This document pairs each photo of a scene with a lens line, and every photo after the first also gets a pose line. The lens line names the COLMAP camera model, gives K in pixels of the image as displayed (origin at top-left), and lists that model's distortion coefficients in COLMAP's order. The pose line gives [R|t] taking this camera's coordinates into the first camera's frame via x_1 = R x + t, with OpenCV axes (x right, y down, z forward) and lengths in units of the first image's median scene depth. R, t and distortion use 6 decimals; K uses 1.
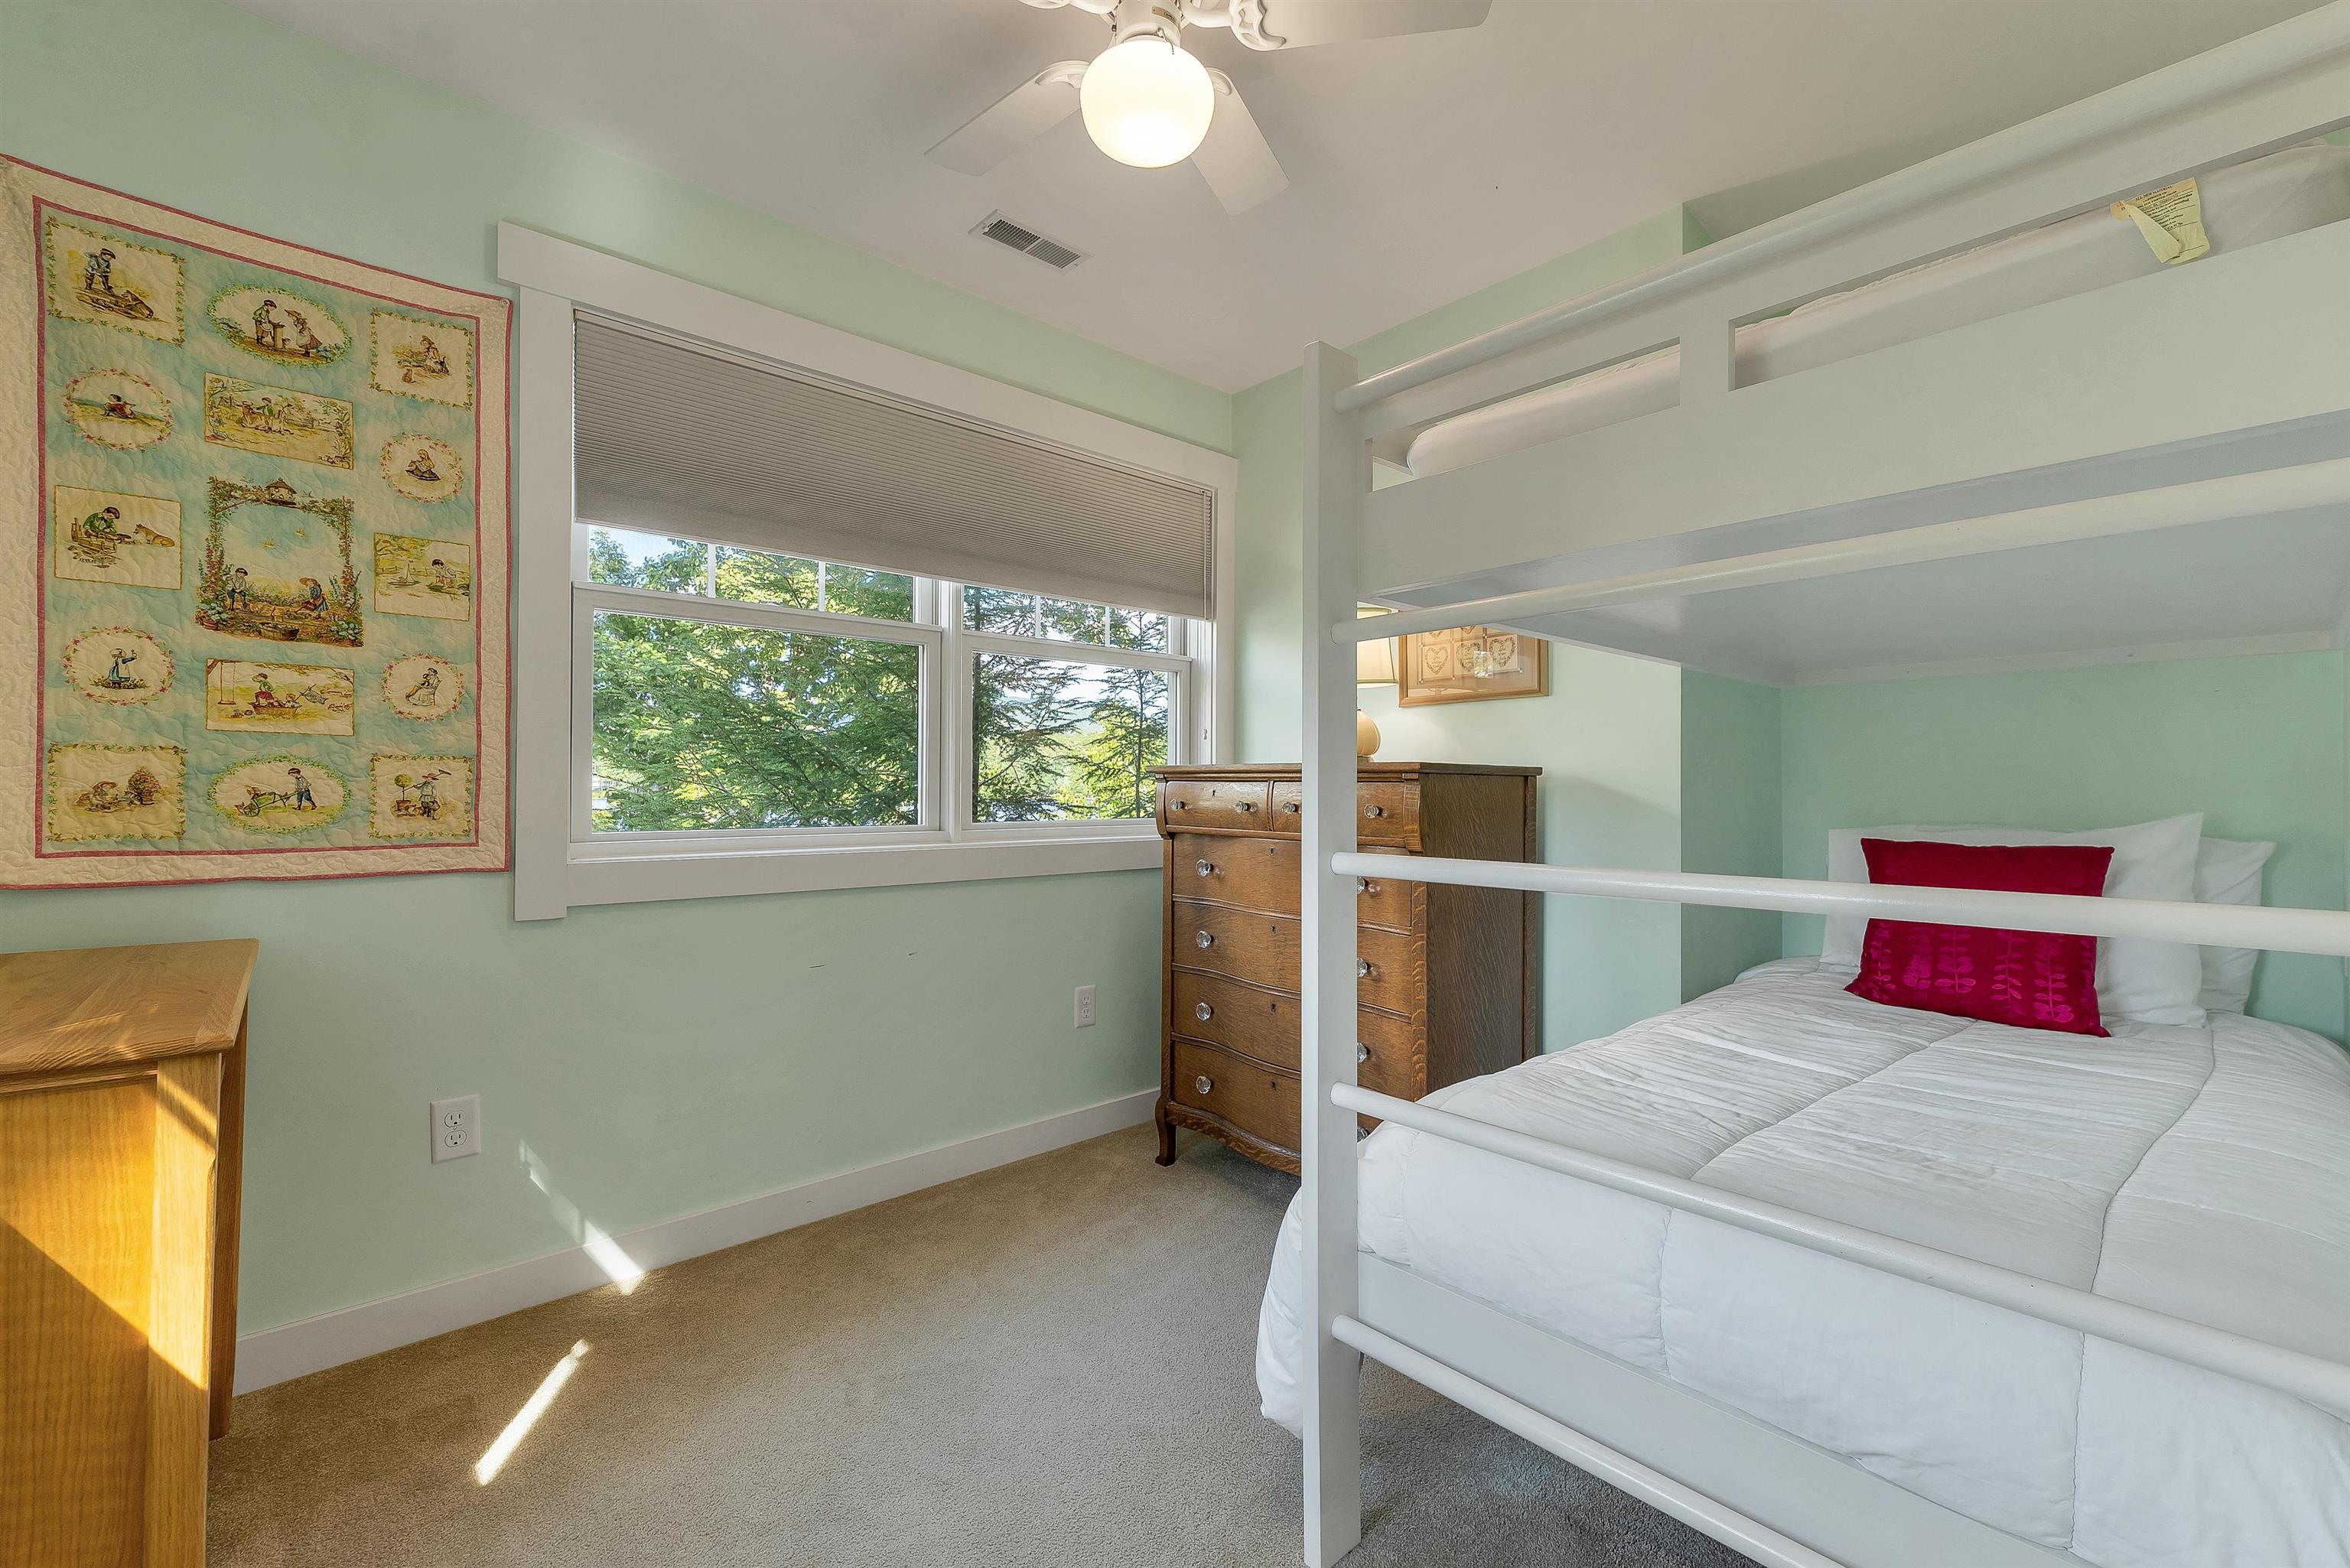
lens RADIAL K [[969.8, 0, 1188.3], [0, 969.8, 784.0], [0, 0, 1]] dist [0.009147, -0.000150]
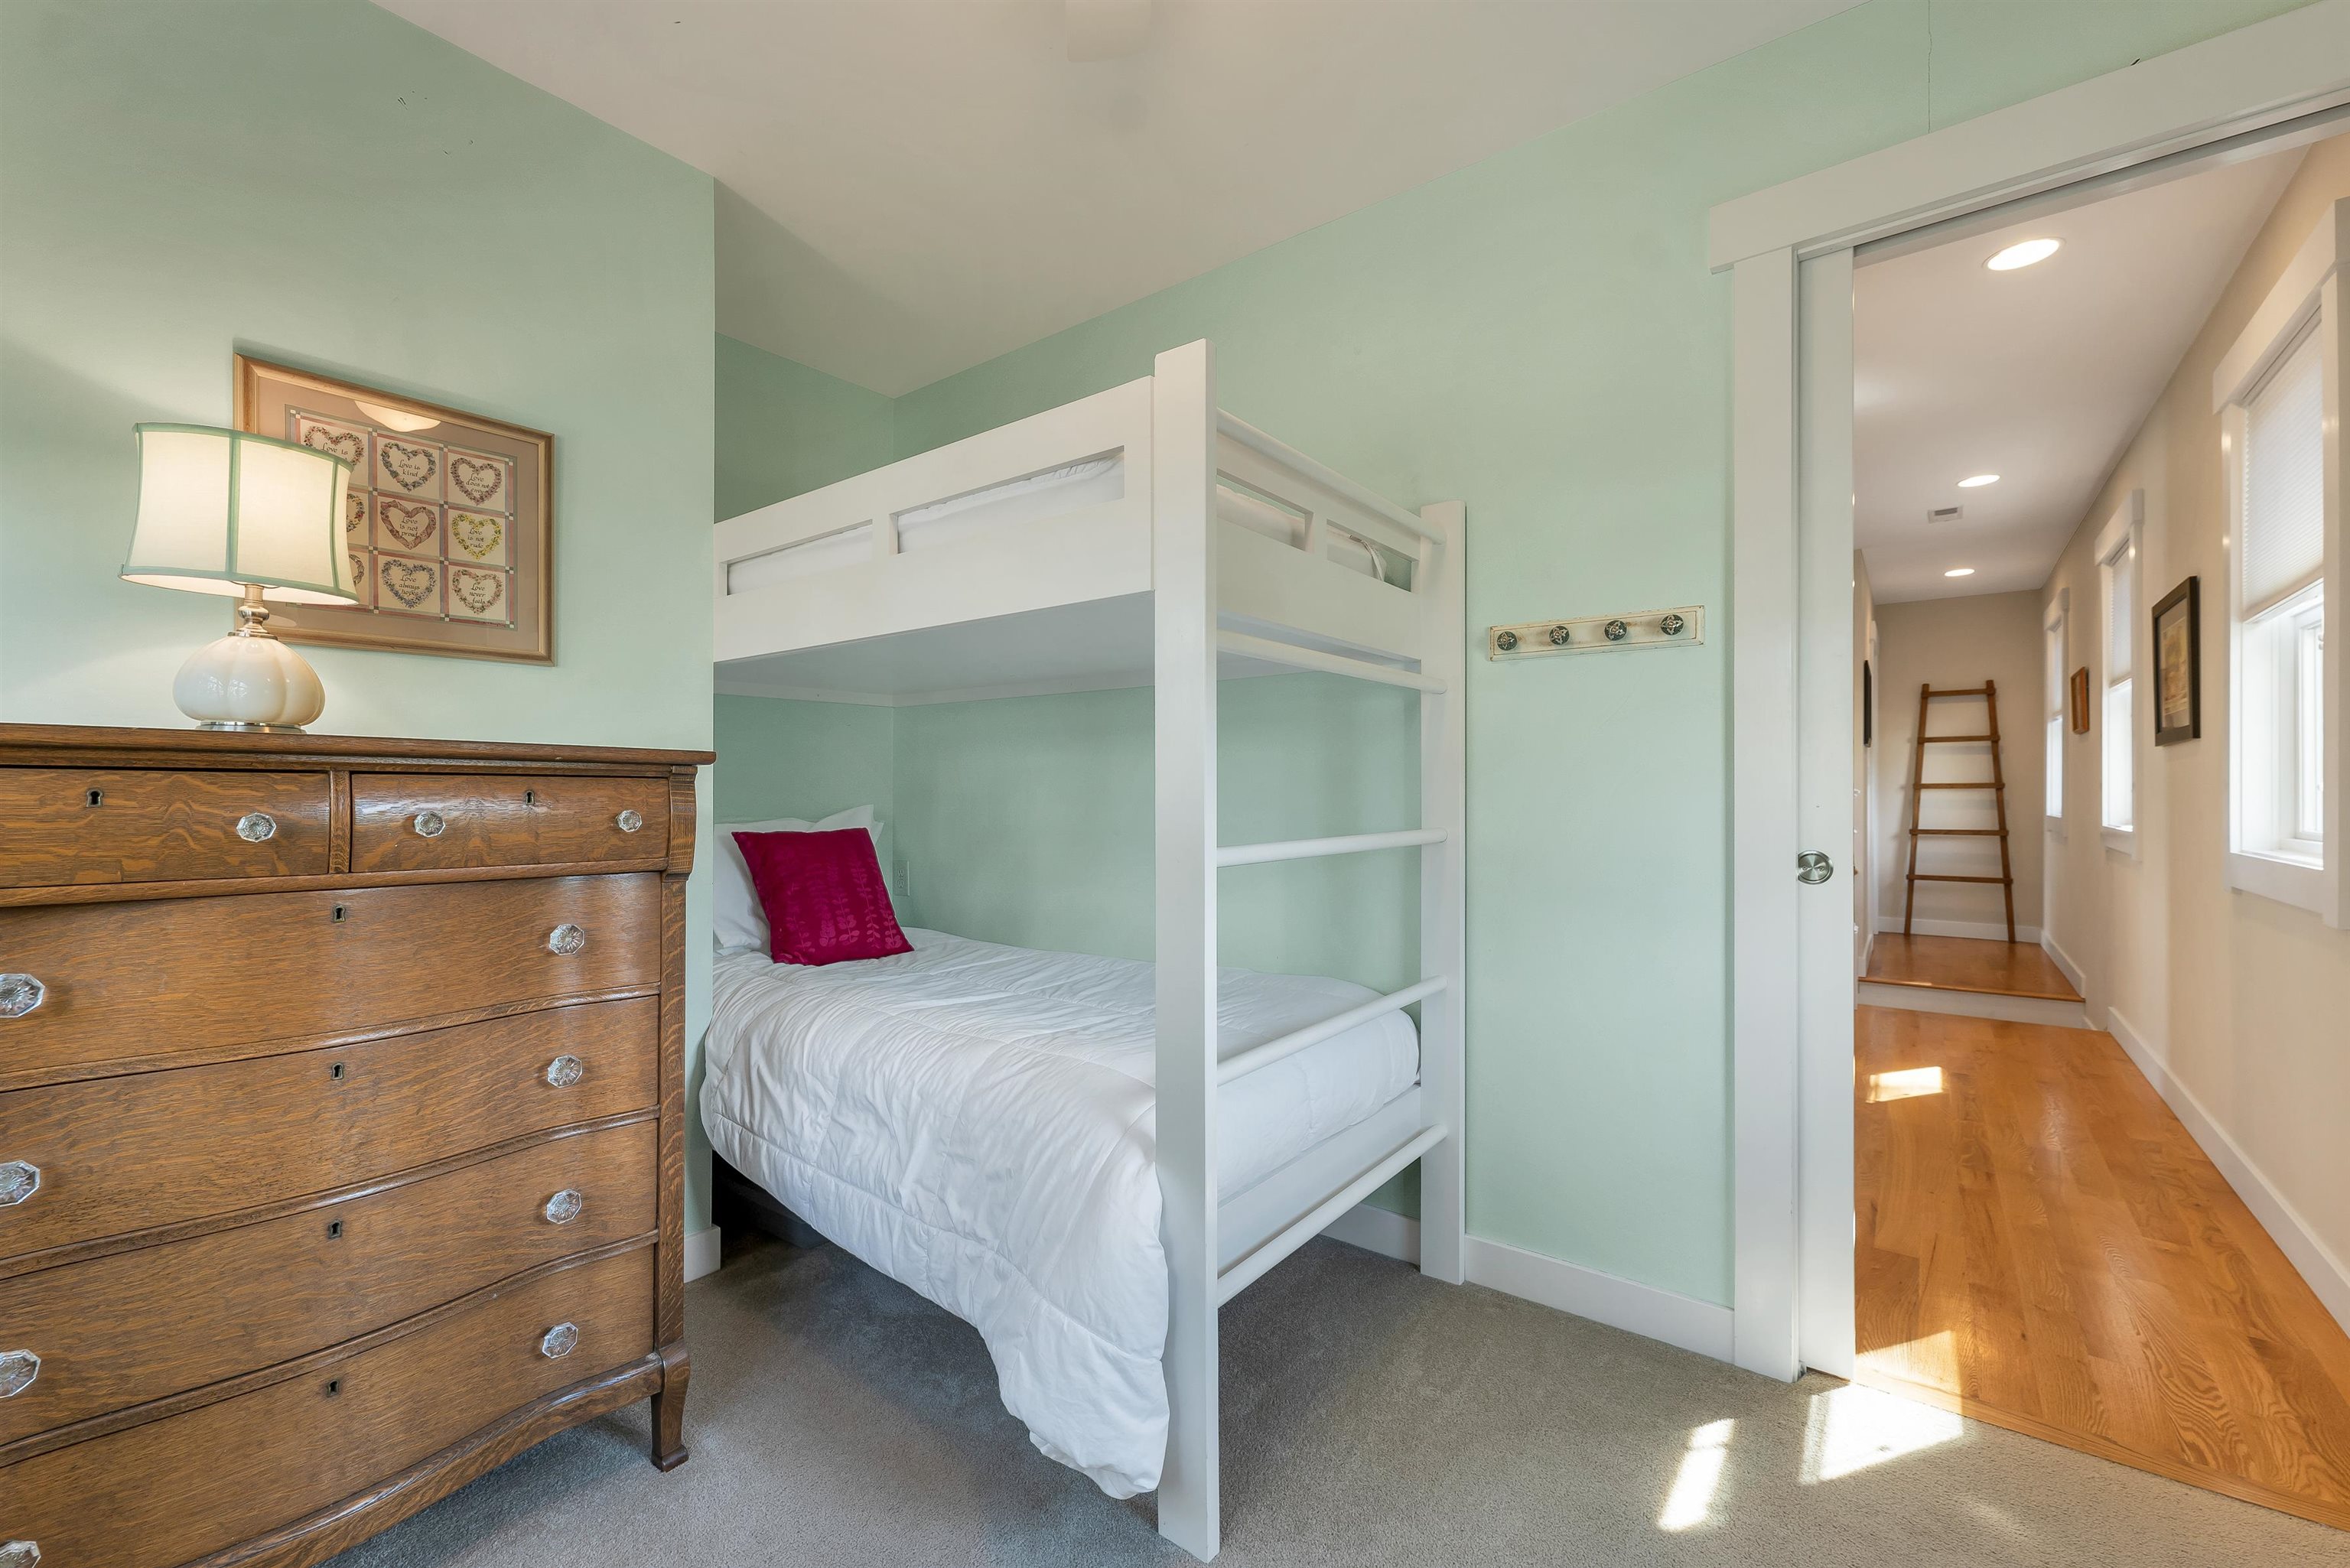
lens RADIAL K [[969.8, 0, 1188.3], [0, 969.8, 784.0], [0, 0, 1]] dist [0.009147, -0.000150]
pose [[-0.174711, 0.002753, 0.984616, -0.500793], [-0.004397, 0.999984, -0.003576, 0.002561], [-0.984610, -0.004954, -0.174696, 0.682808]]
